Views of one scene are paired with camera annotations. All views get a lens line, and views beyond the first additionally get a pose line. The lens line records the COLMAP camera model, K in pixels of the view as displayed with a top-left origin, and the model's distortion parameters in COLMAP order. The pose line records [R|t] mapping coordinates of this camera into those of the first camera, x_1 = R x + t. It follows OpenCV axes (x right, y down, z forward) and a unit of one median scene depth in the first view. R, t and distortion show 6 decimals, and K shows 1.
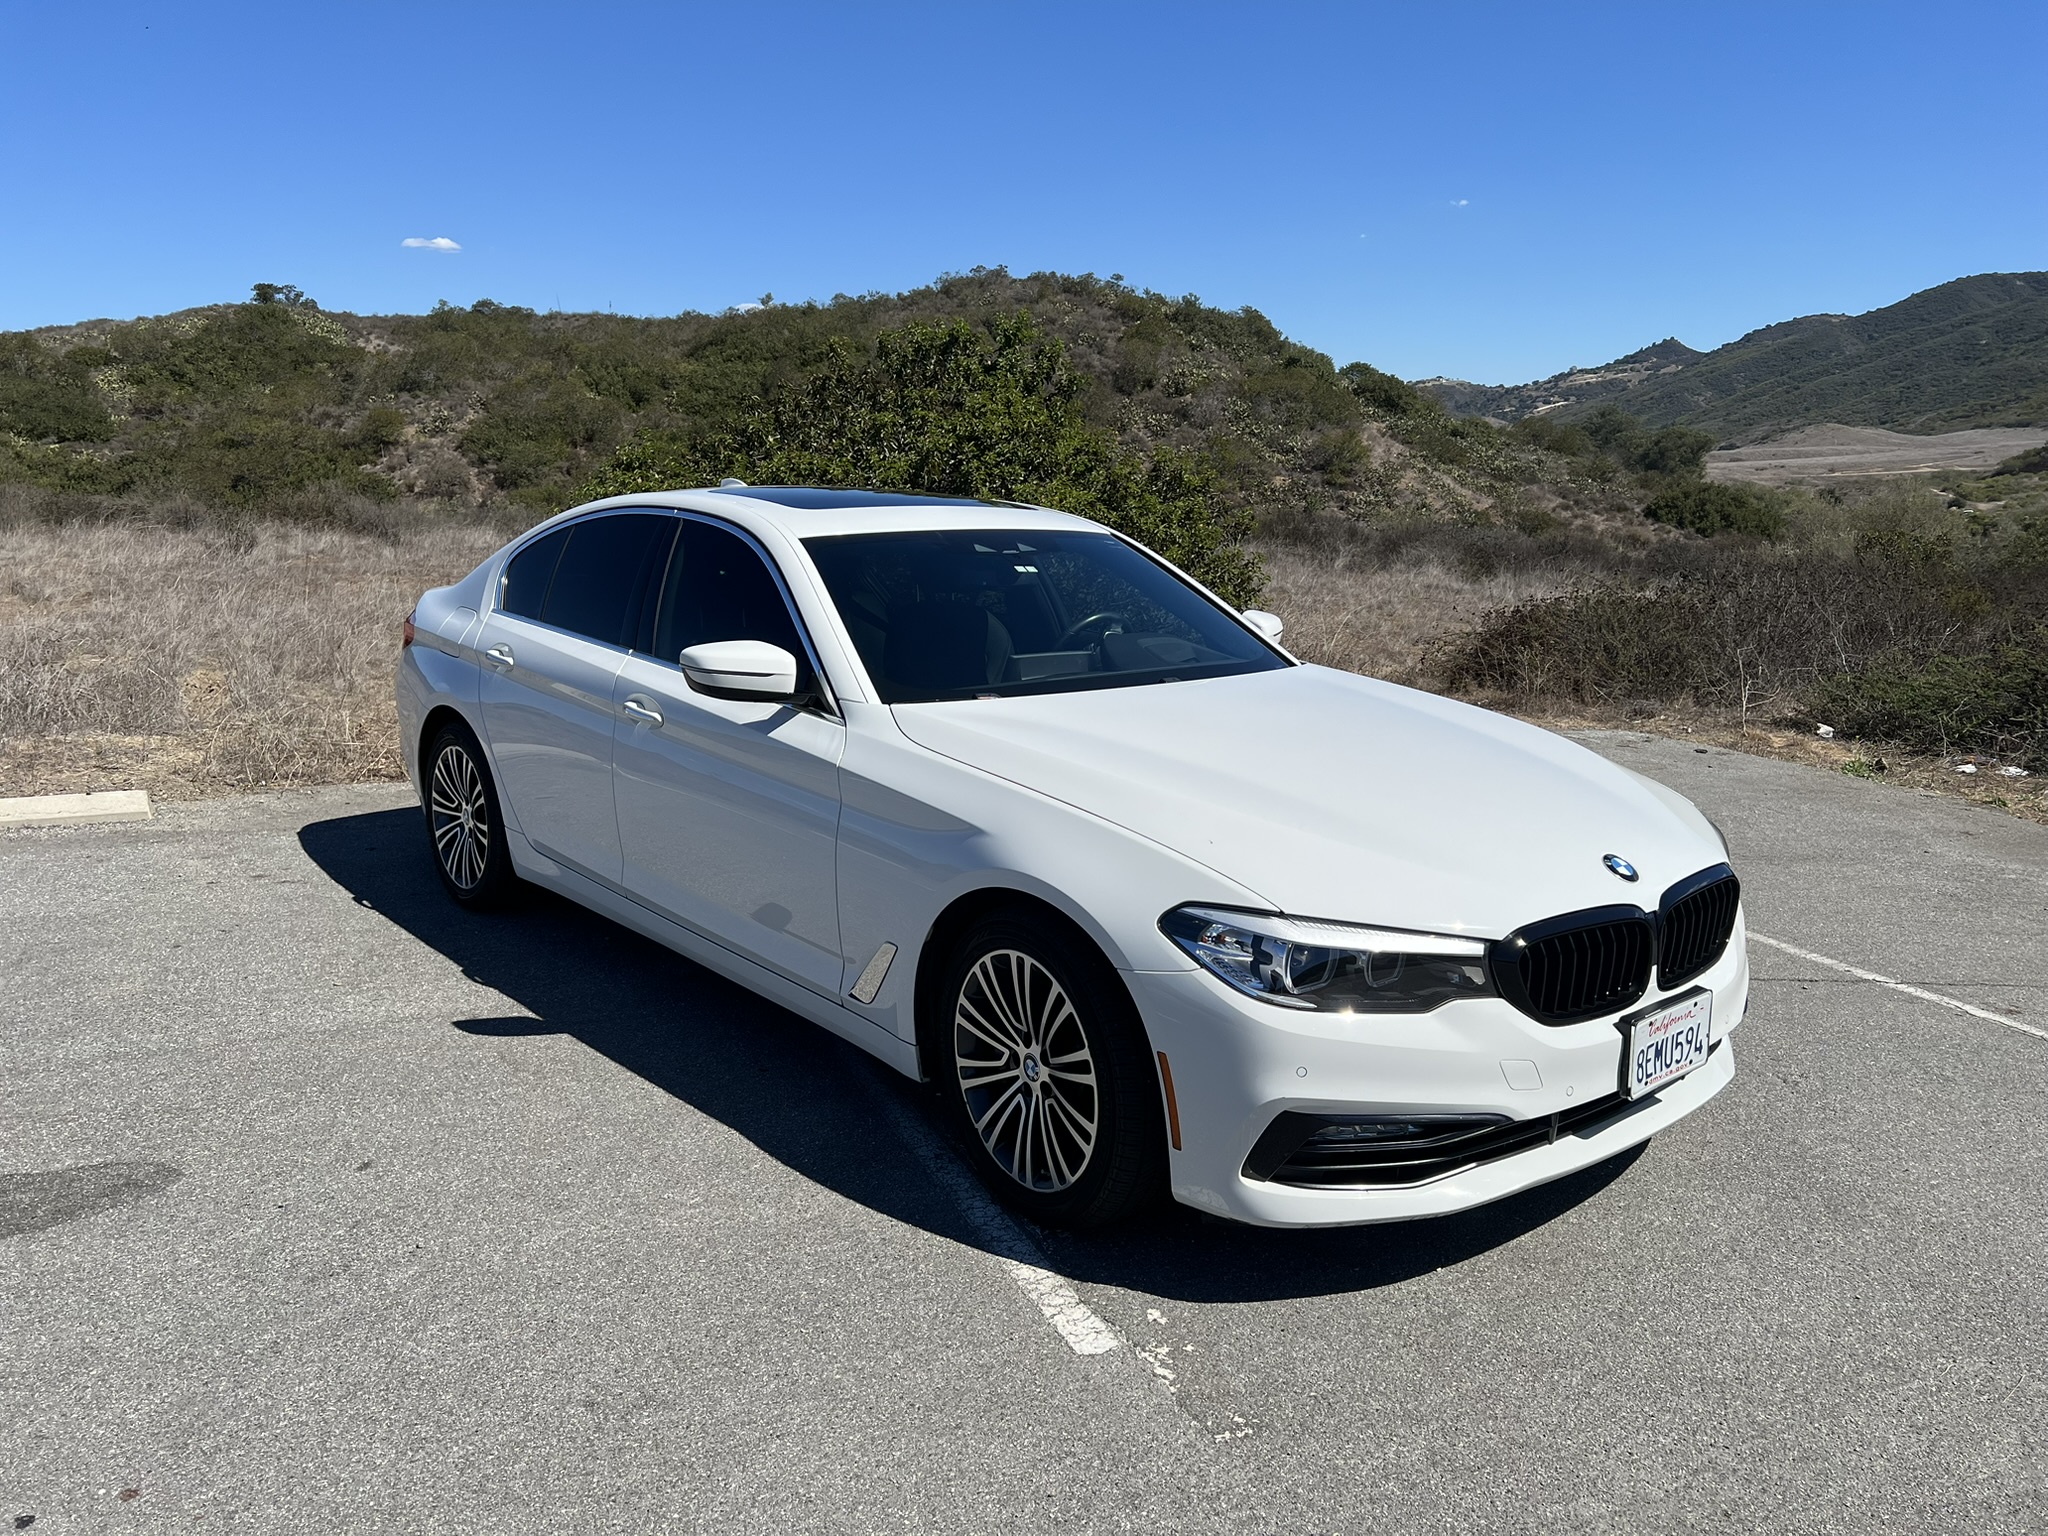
lens RADIAL K [[1542.6, 0, 988.4], [0, 1542.6, 751.9], [0, 0, 1]] dist [0.116073, -0.225437]
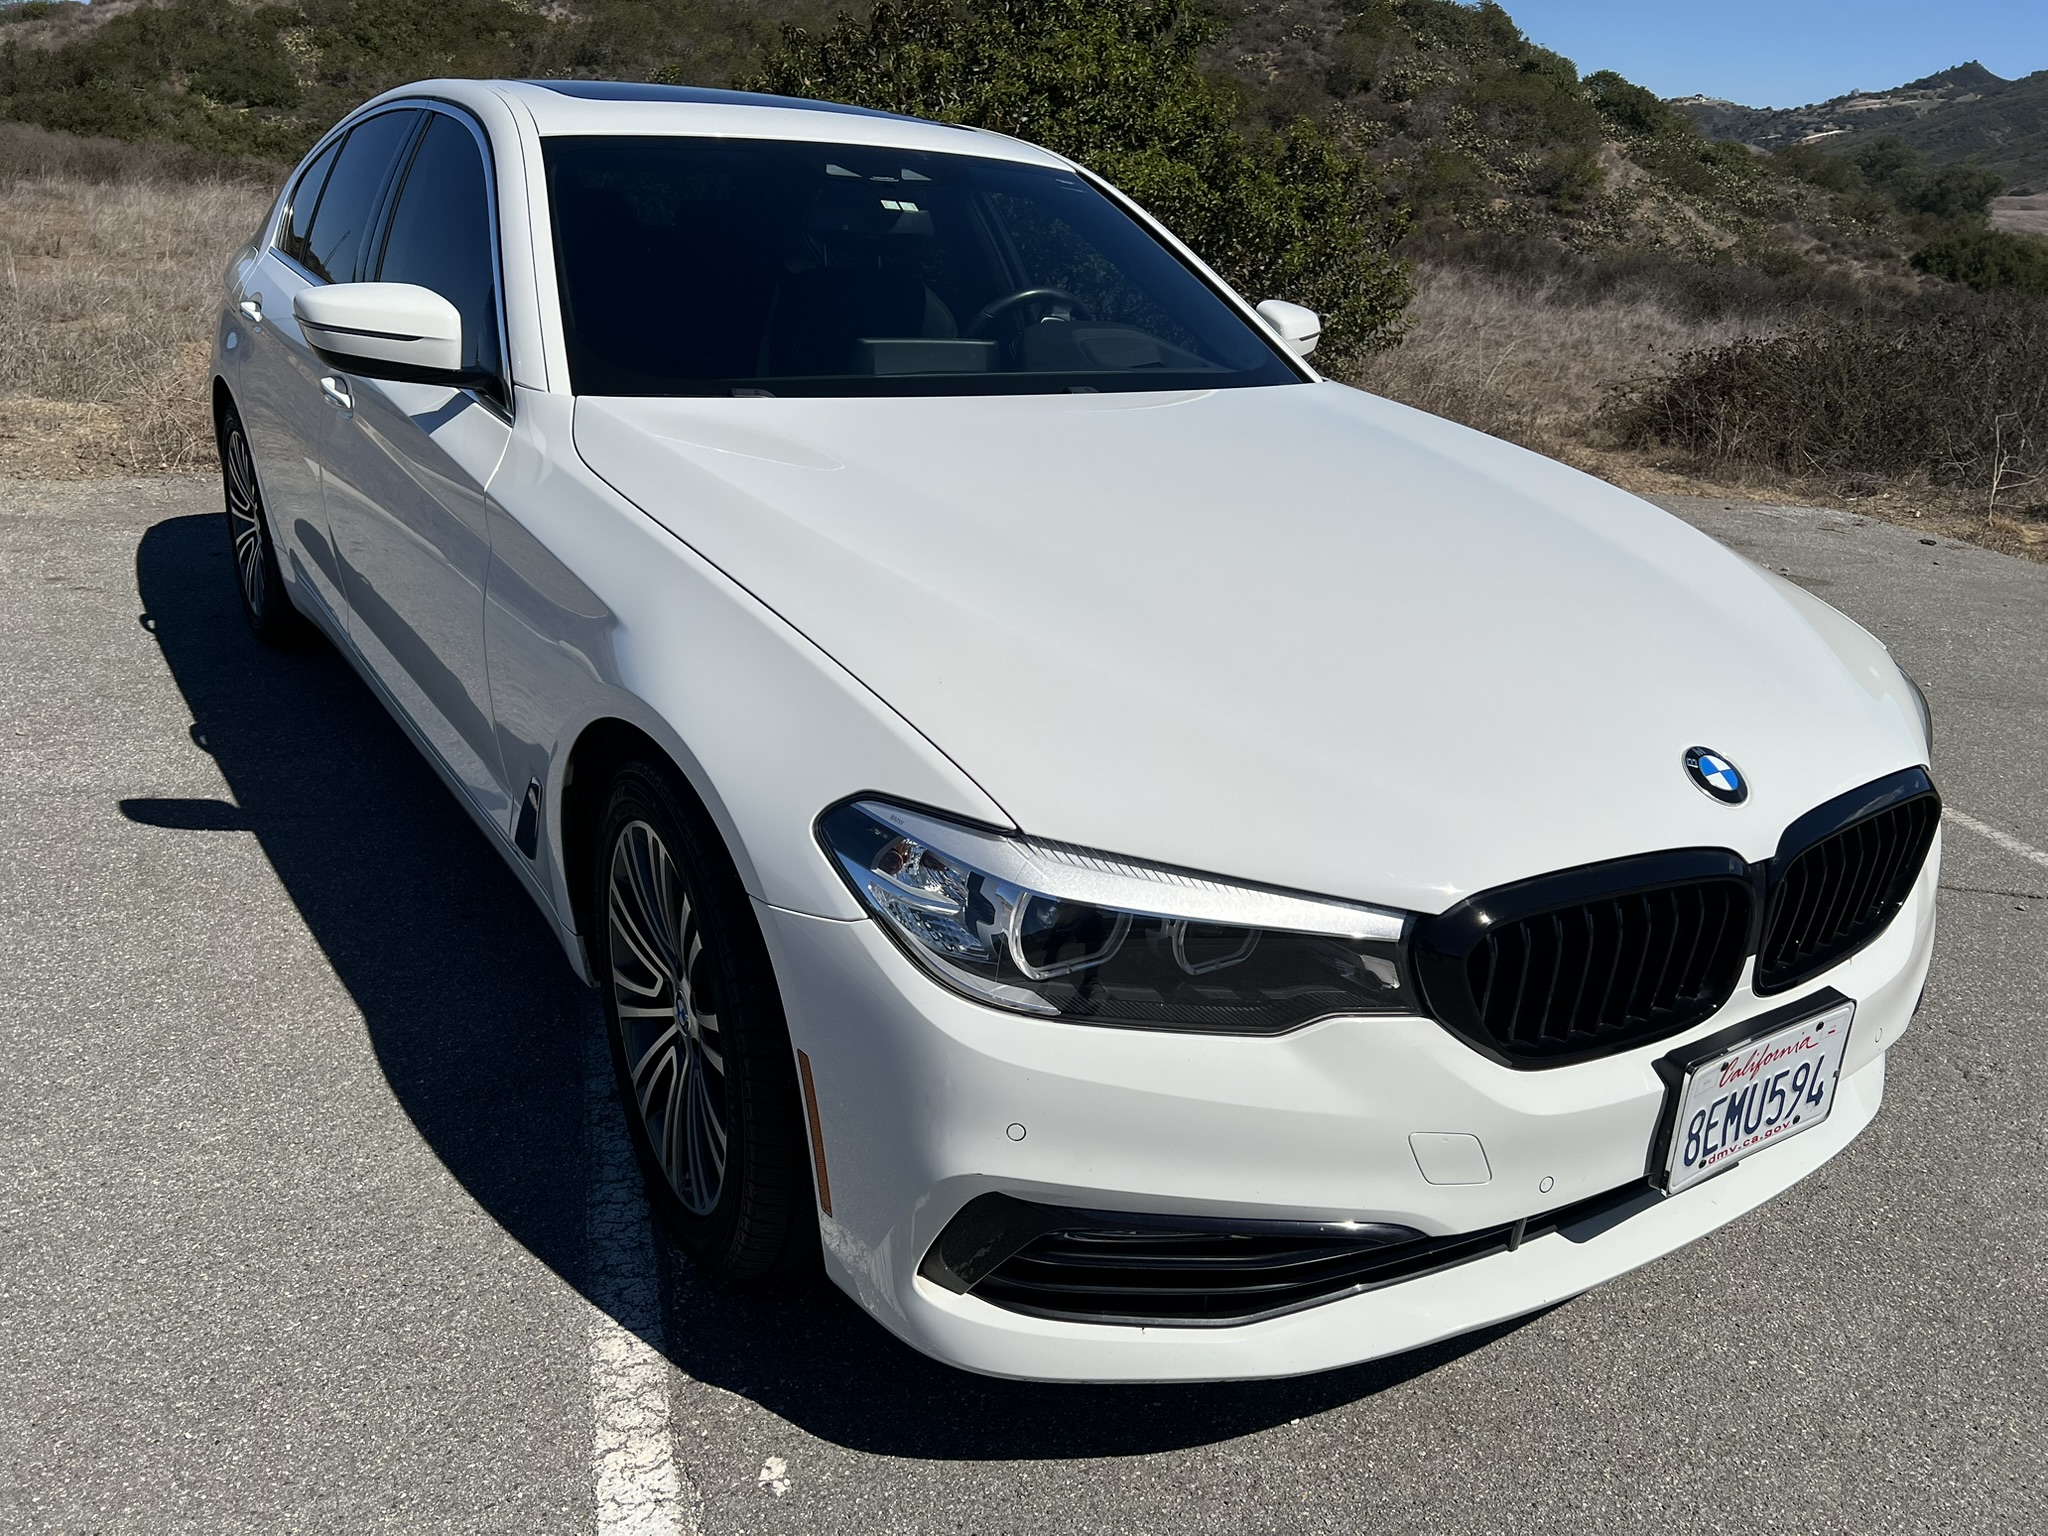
lens RADIAL K [[1664.8, 0, 942.7], [0, 1664.8, 764.2], [0, 0, 1]] dist [0.015637, -0.000979]
pose [[0.992612, 0.080763, -0.090548, 0.185396], [-0.064406, 0.983181, 0.170902, -0.010942], [0.102827, -0.163807, 0.981119, 0.393354]]
